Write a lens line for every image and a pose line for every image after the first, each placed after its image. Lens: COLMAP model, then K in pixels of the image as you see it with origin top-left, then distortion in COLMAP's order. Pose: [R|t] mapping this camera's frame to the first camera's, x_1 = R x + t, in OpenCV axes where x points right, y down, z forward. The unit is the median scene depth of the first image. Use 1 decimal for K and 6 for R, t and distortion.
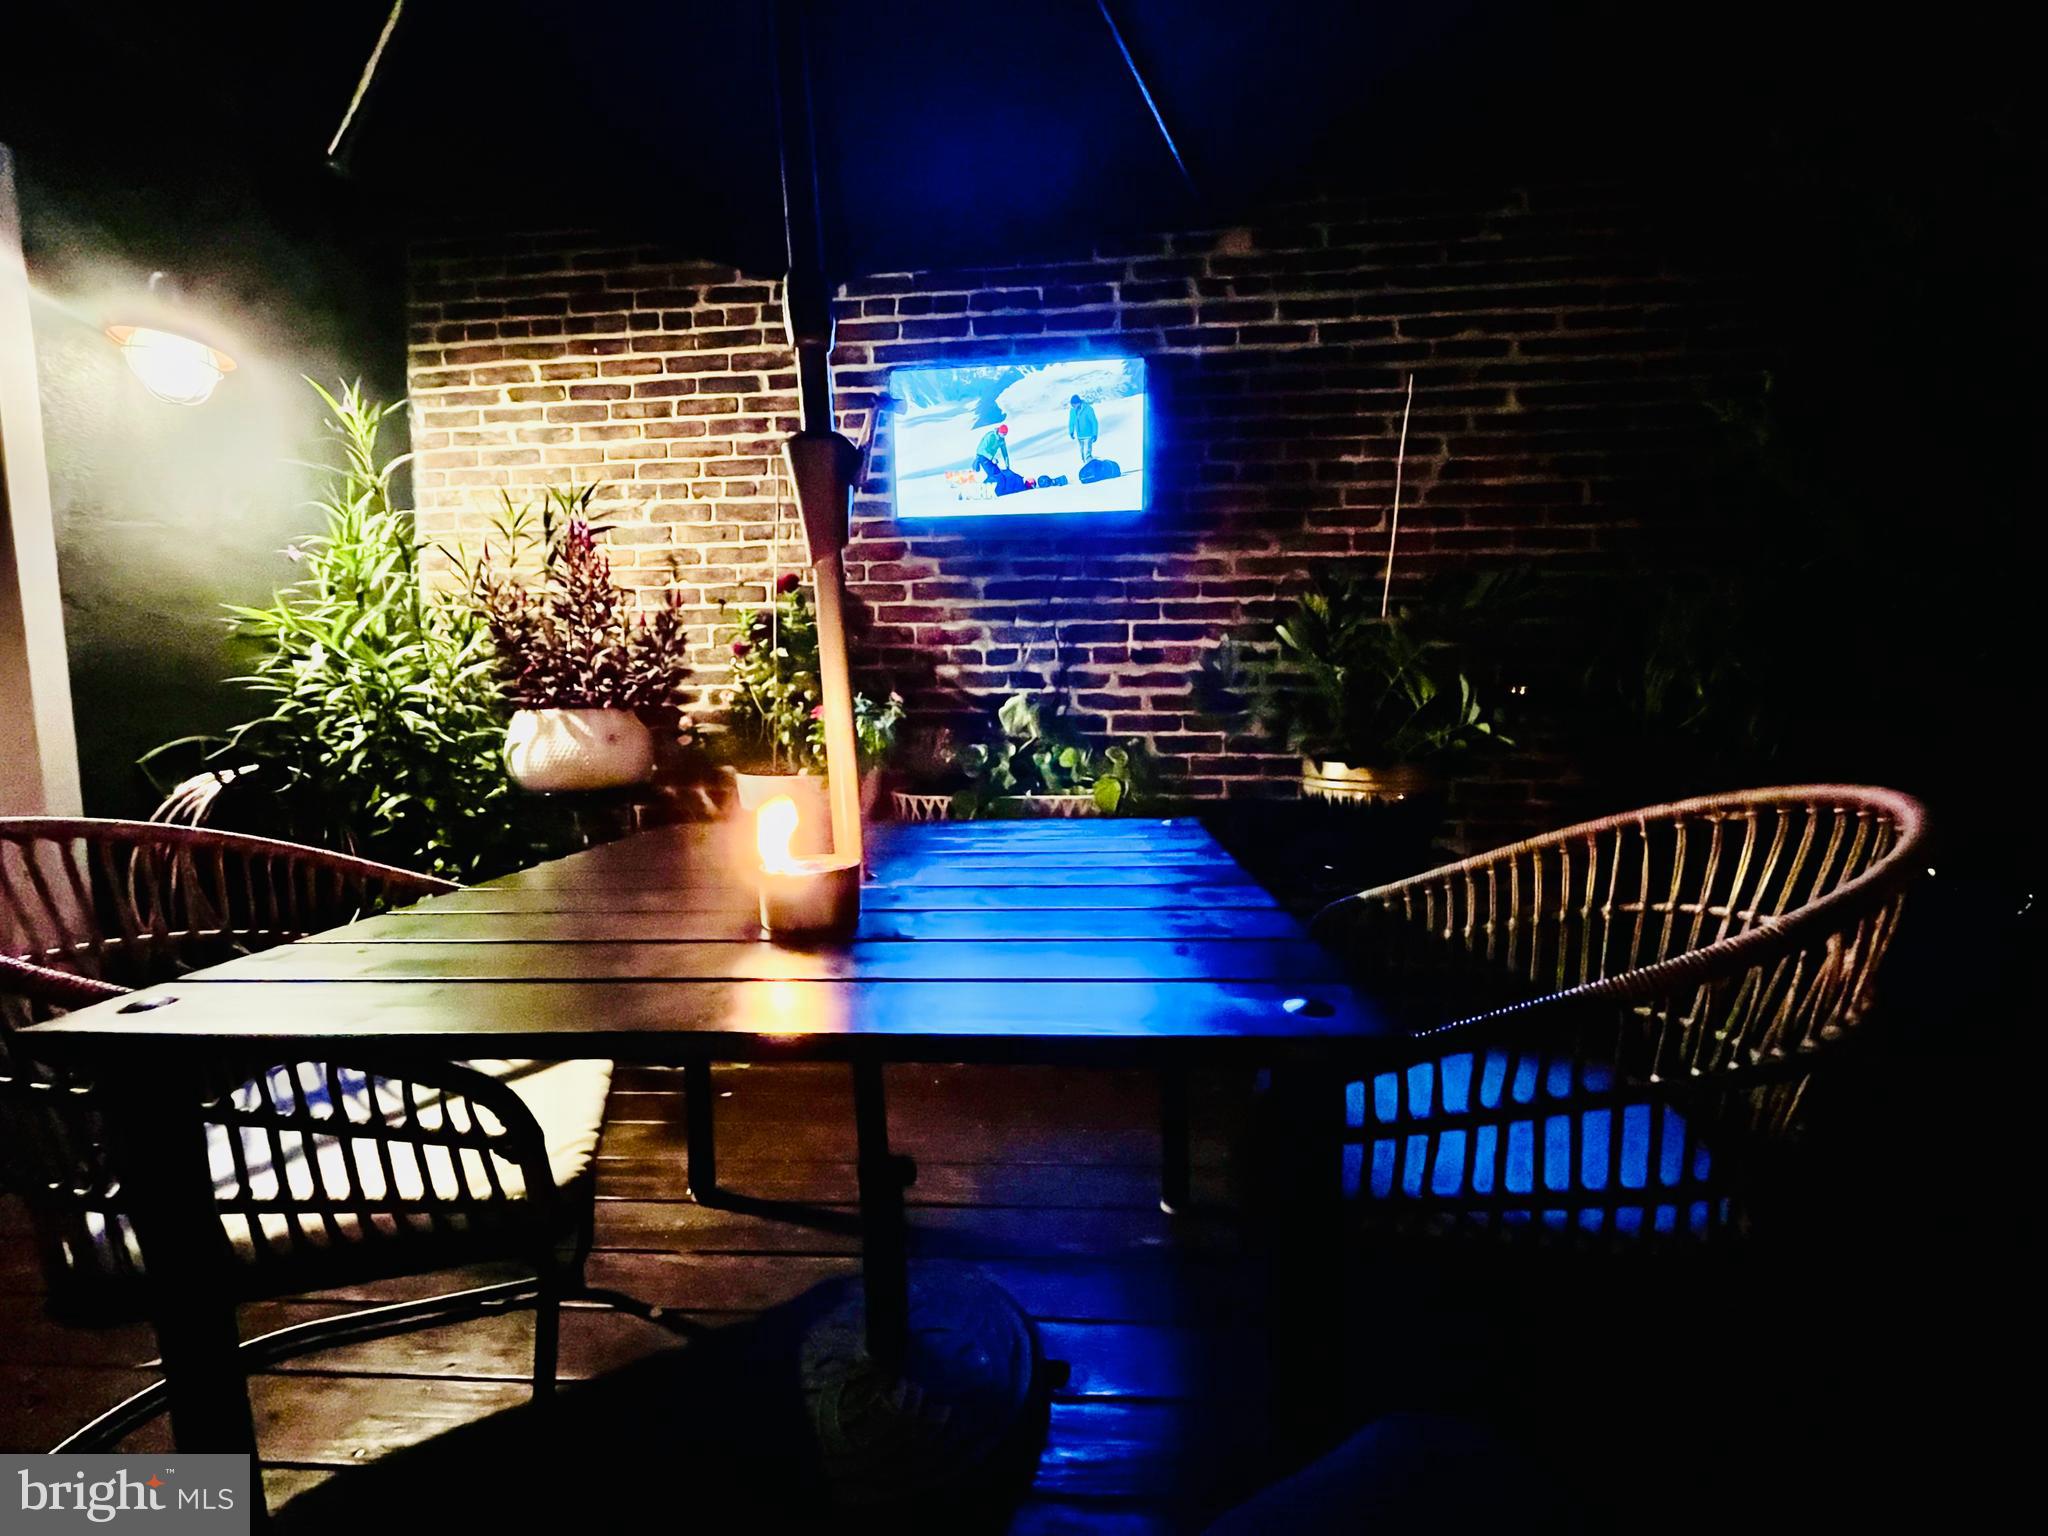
lens RADIAL K [[826.4, 0, 1029.1], [0, 826.4, 769.8], [0, 0, 1]] dist [-0.002225, 0.000001]
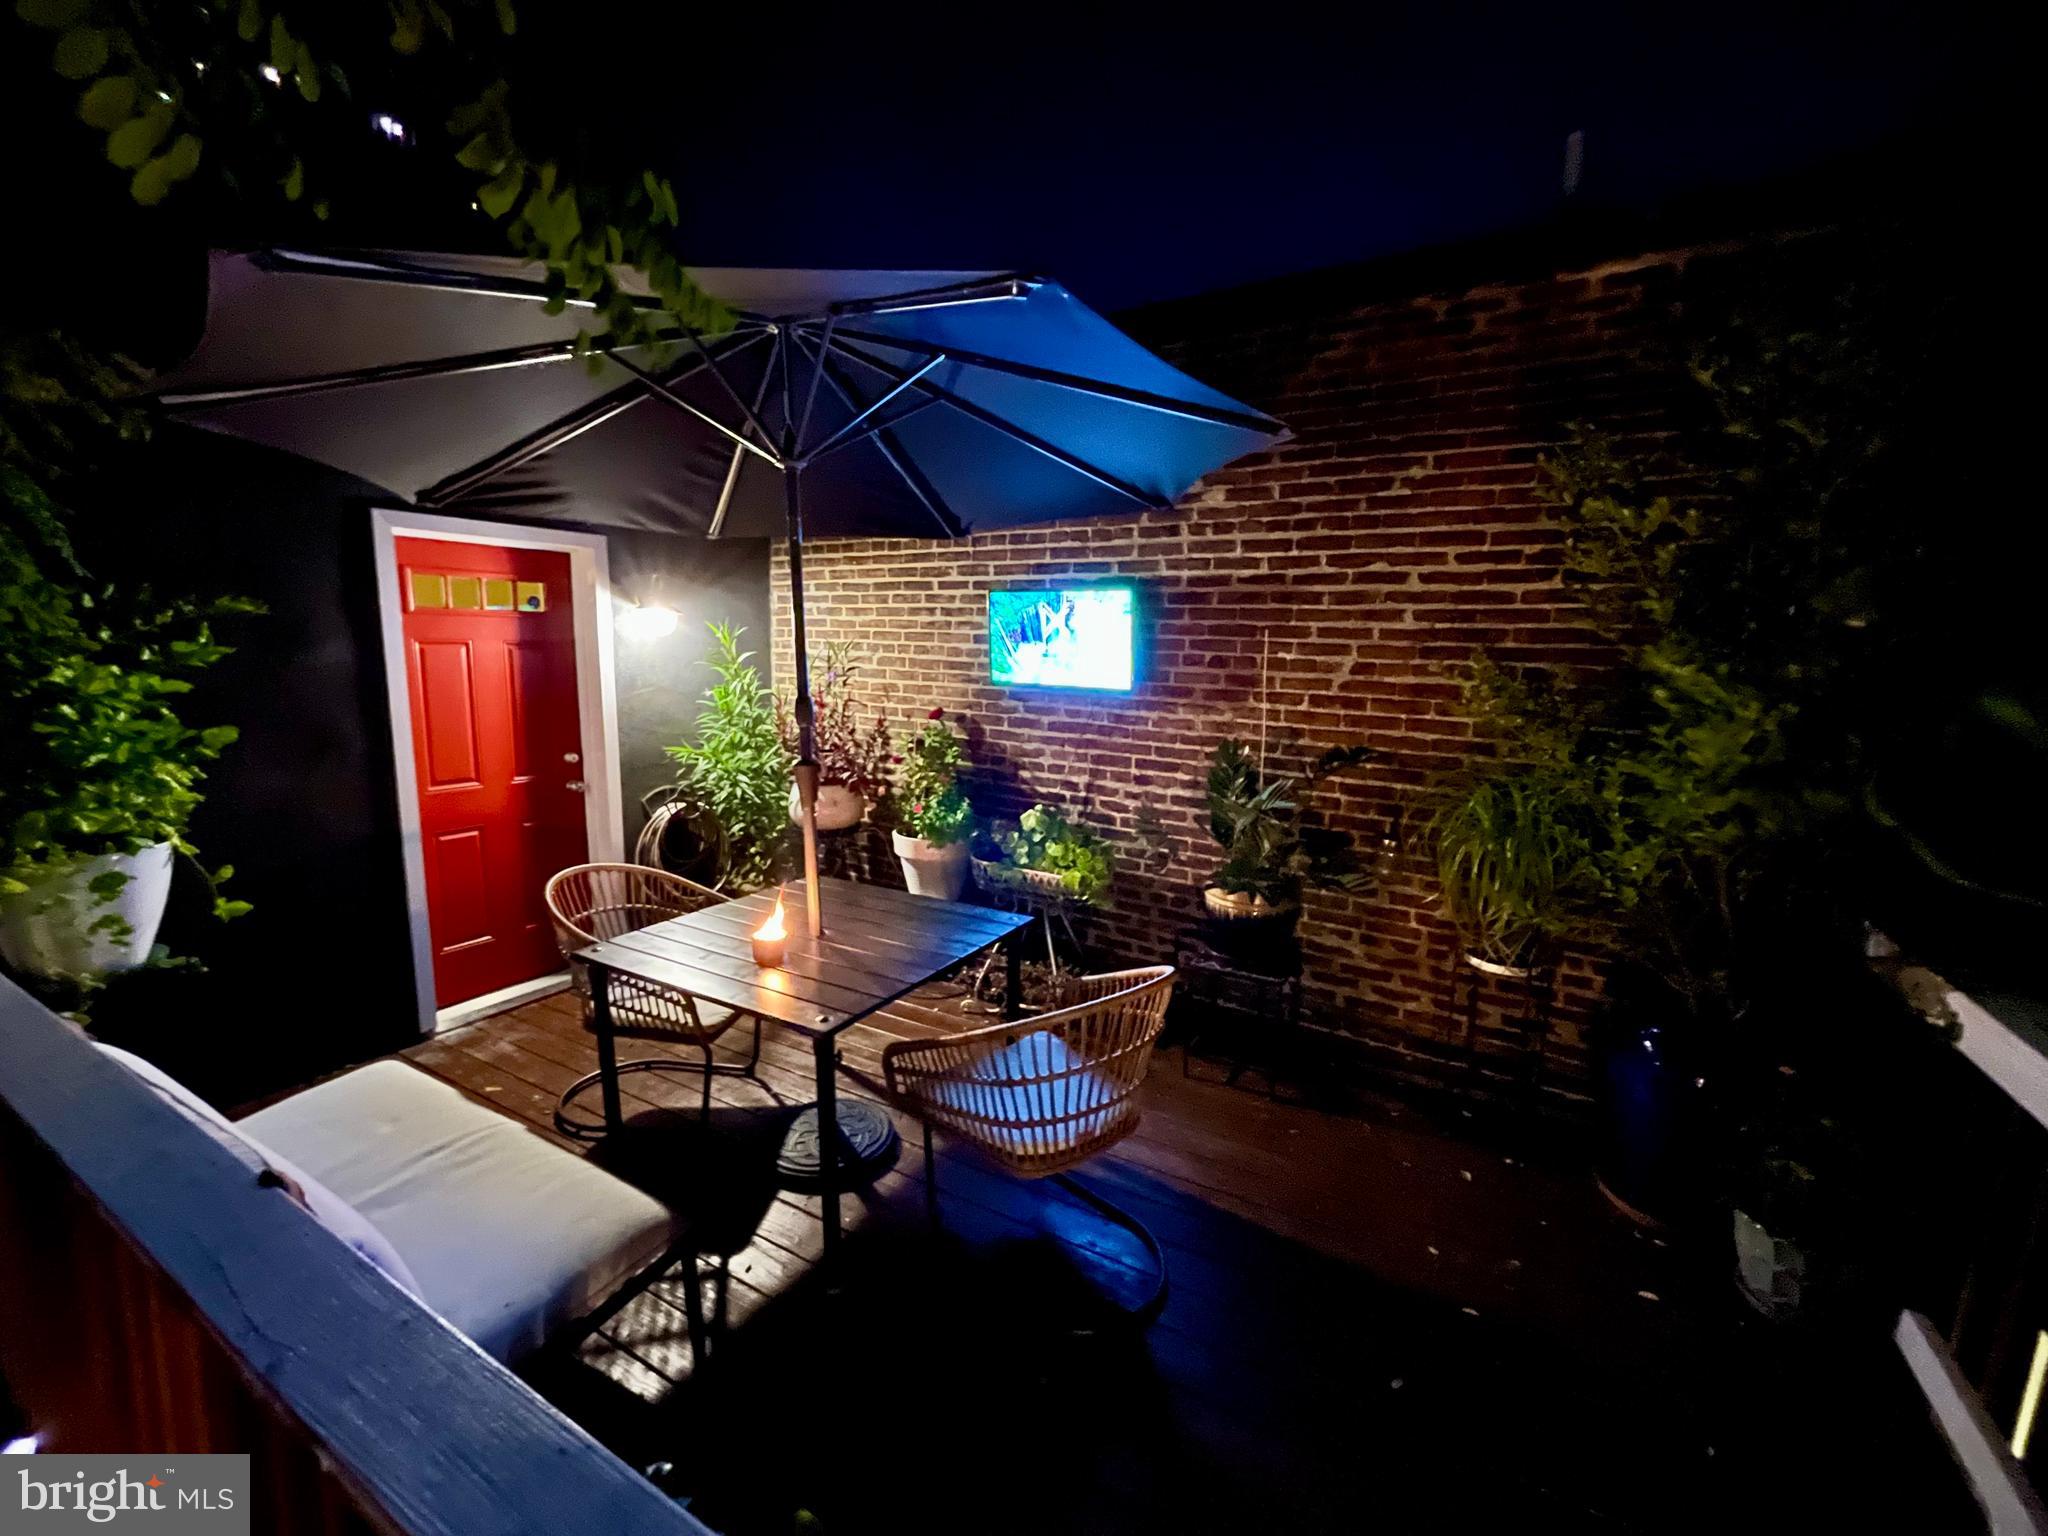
lens RADIAL K [[826.4, 0, 1024.6], [0, 826.4, 767.8], [0, 0, 1]] dist [-0.002225, 0.000001]
pose [[0.897556, 0.092223, -0.431148, 0.581331], [-0.068873, 0.995202, 0.069495, -0.245821], [0.435489, -0.032681, 0.899601, -0.398273]]
